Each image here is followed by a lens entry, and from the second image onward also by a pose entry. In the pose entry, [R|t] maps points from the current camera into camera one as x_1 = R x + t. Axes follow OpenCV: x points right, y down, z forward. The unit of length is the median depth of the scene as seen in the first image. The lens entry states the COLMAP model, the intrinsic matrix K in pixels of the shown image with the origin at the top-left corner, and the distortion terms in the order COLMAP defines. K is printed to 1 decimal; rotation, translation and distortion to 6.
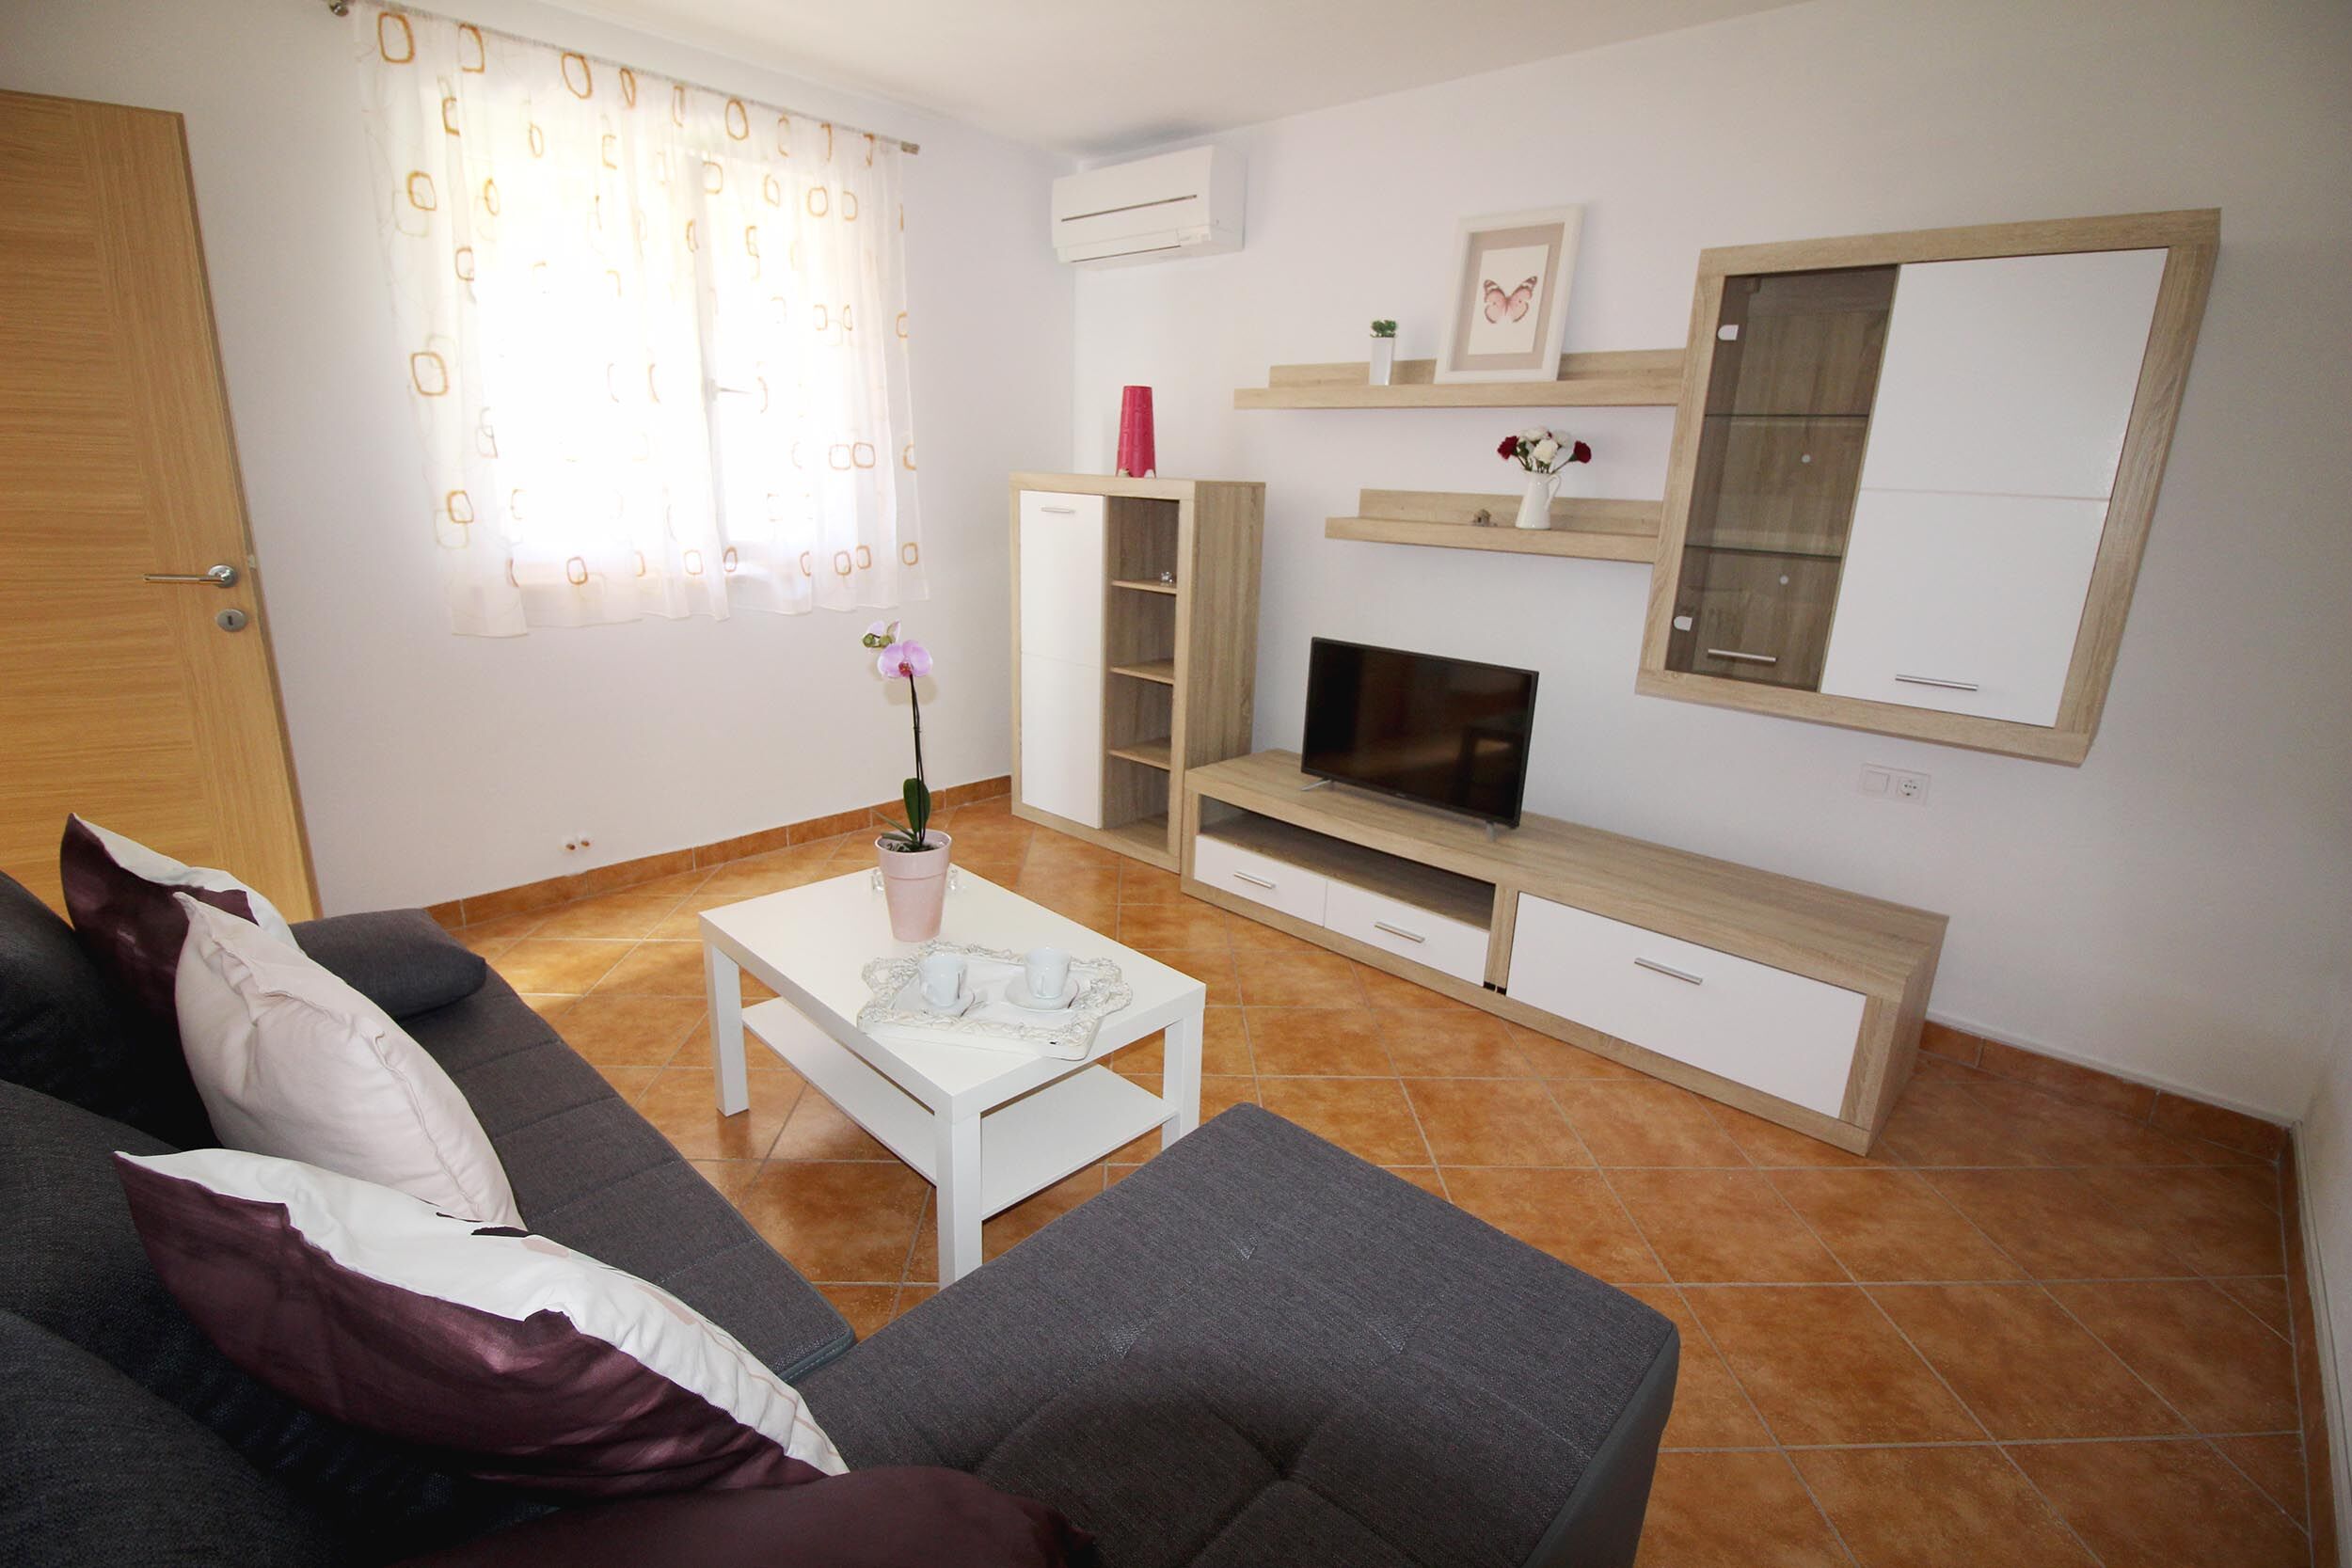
lens RADIAL K [[1082.9, 0, 1174.6], [0, 1082.9, 771.6], [0, 0, 1]] dist [-0.003520, -0.011763]
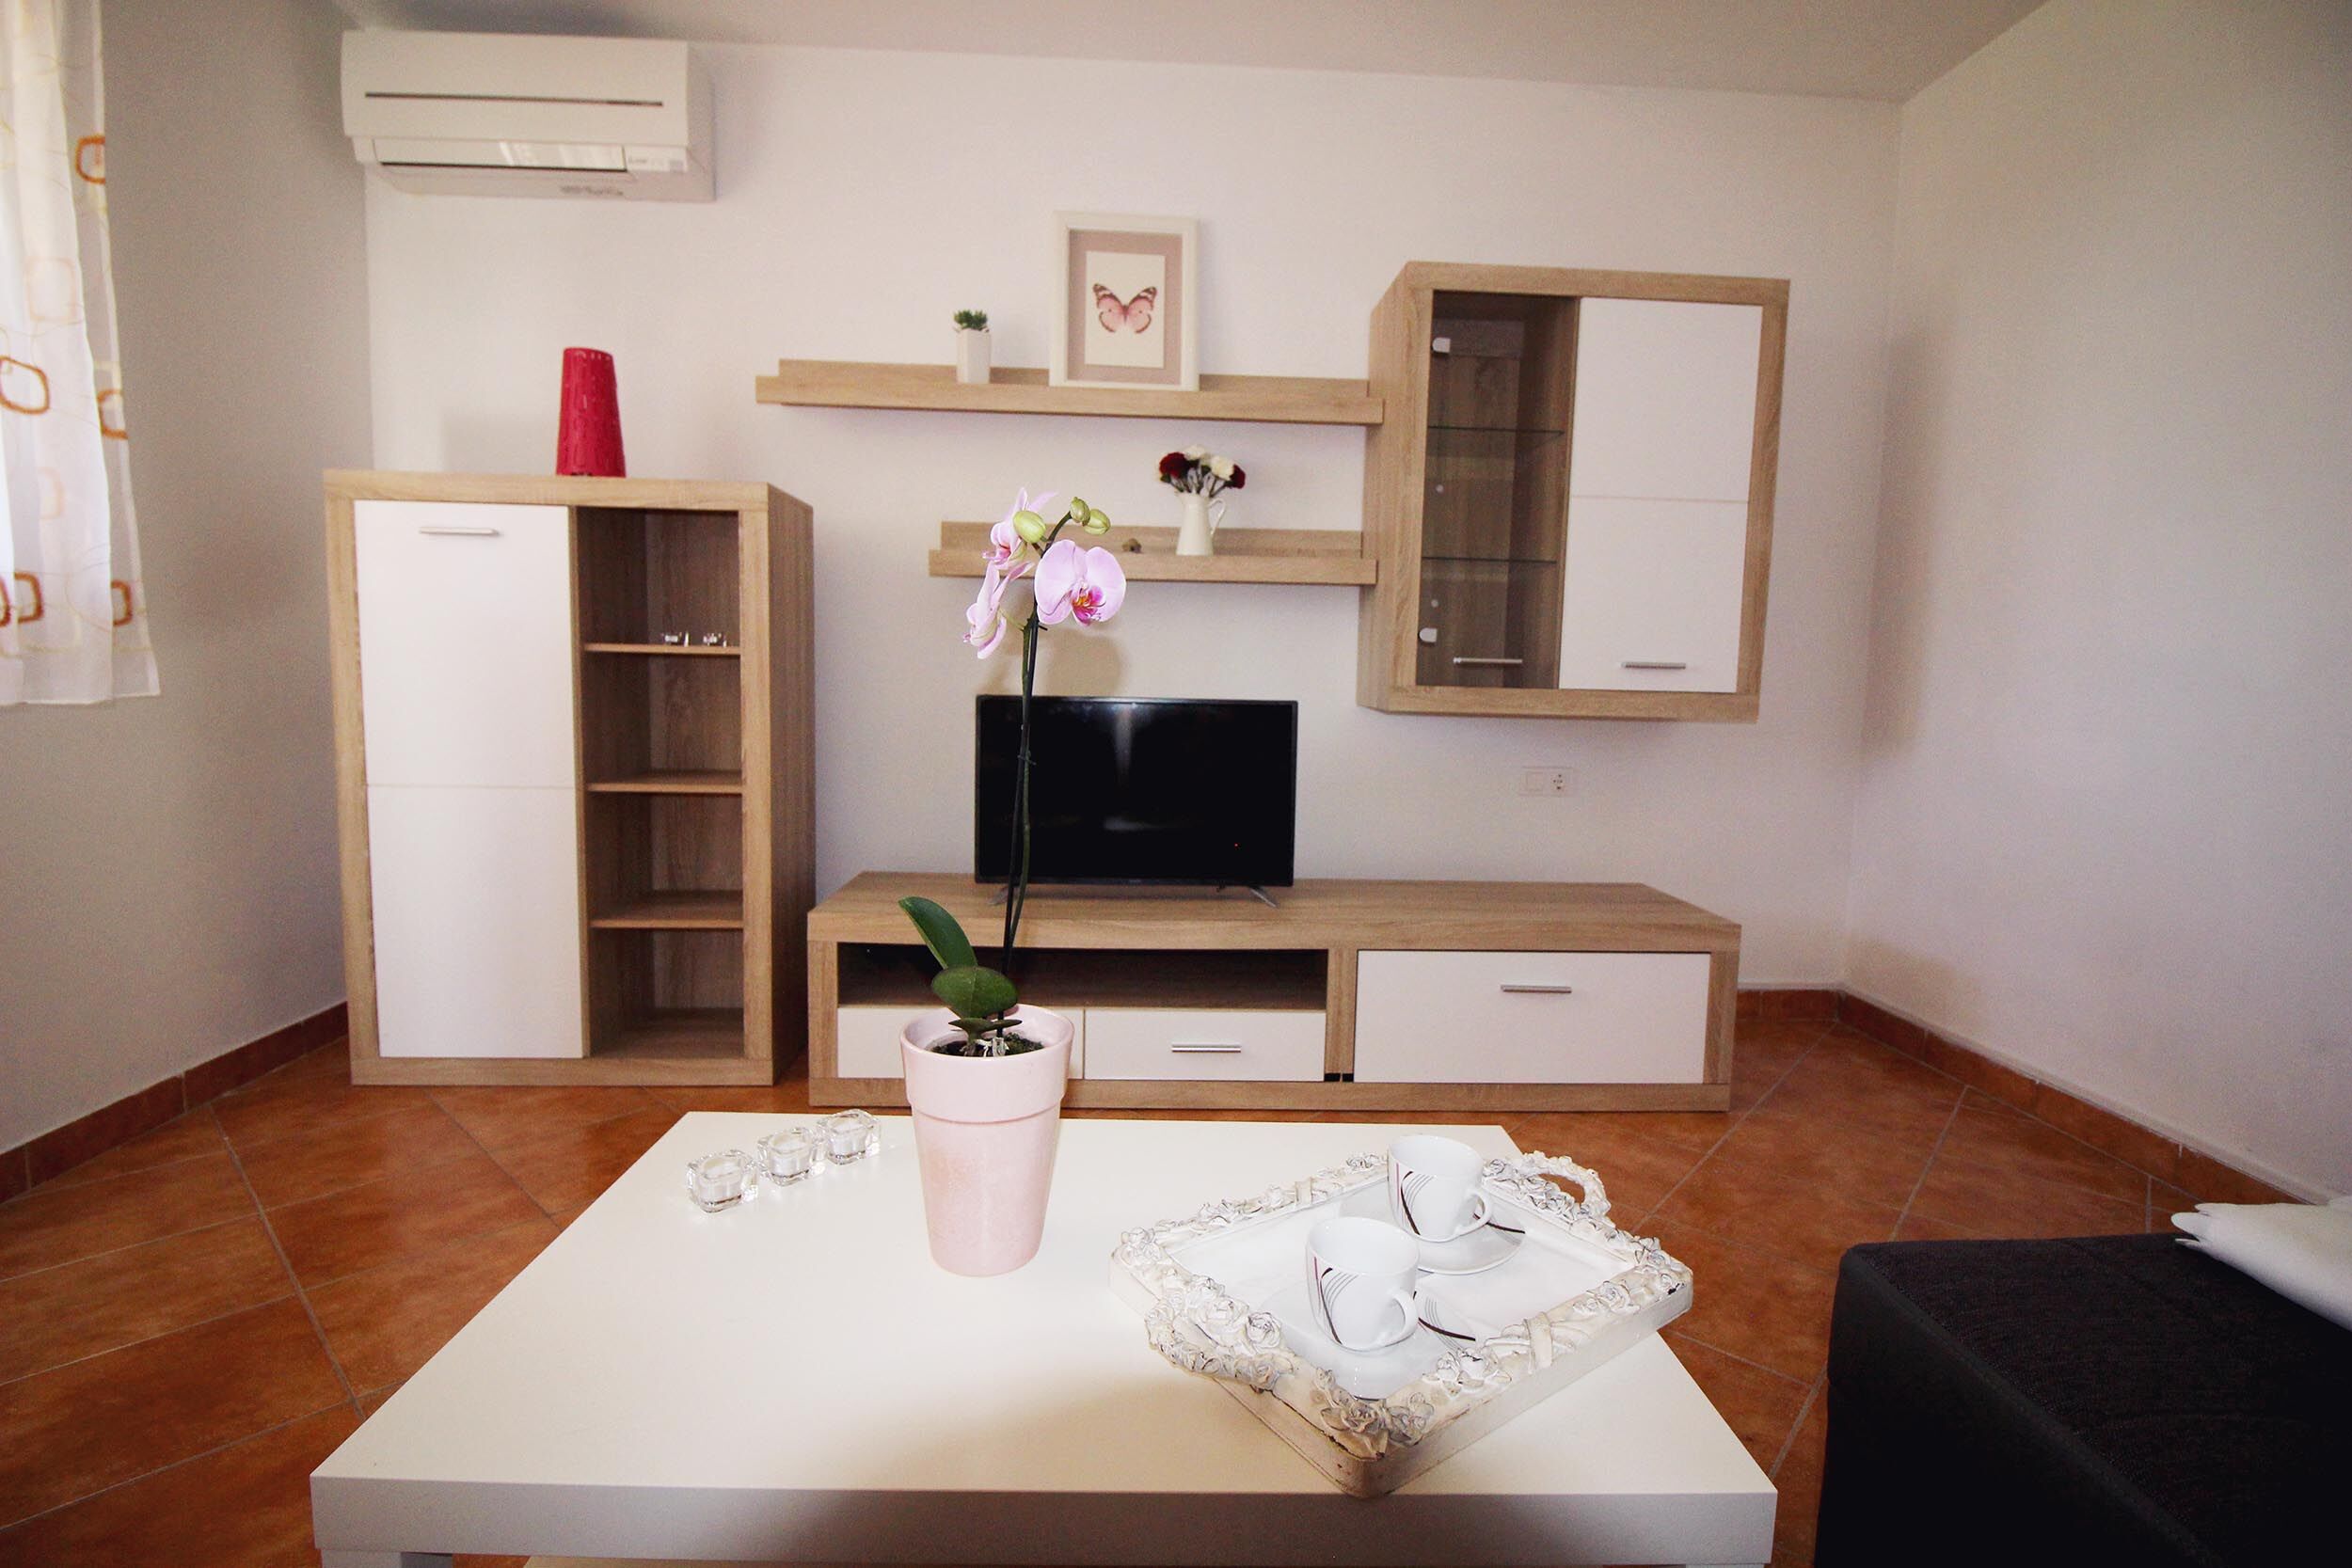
lens RADIAL K [[1082.9, 0, 1174.6], [0, 1082.9, 771.6], [0, 0, 1]] dist [-0.003520, -0.011763]
pose [[0.698437, -0.088139, 0.710224, -0.332440], [0.194913, 0.978300, -0.070270, 0.004828], [-0.688618, 0.187511, 0.700460, 0.430661]]
